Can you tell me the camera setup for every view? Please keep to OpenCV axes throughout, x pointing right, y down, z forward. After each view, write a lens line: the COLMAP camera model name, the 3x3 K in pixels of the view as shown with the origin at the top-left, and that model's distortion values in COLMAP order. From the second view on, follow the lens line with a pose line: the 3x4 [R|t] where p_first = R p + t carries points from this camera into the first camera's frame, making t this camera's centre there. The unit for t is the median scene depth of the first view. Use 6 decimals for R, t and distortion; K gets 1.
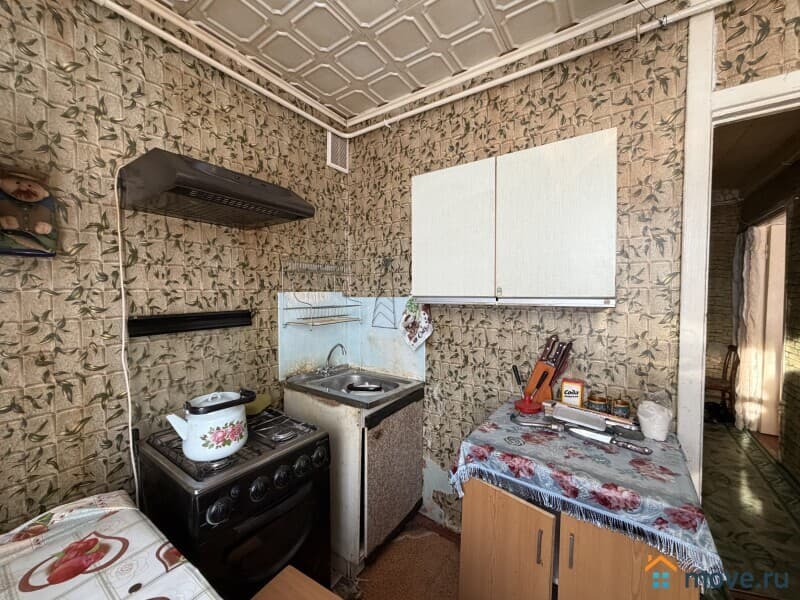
lens RADIAL K [[318.2, 0, 398.5], [0, 318.2, 301.5], [0, 0, 1]] dist [0.002166, -0.001065]
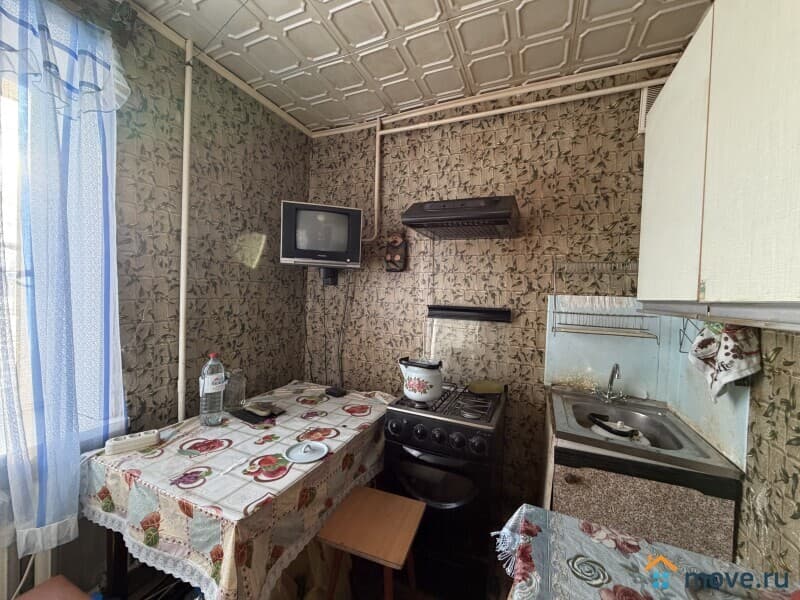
lens RADIAL K [[318.2, 0, 398.4], [0, 318.2, 301.0], [0, 0, 1]] dist [0.002166, -0.001065]
pose [[0.193249, 0.031899, -0.980631, 0.572650], [-0.070556, 0.997336, 0.018538, 0.005748], [0.978610, 0.065607, 0.194985, 0.399053]]
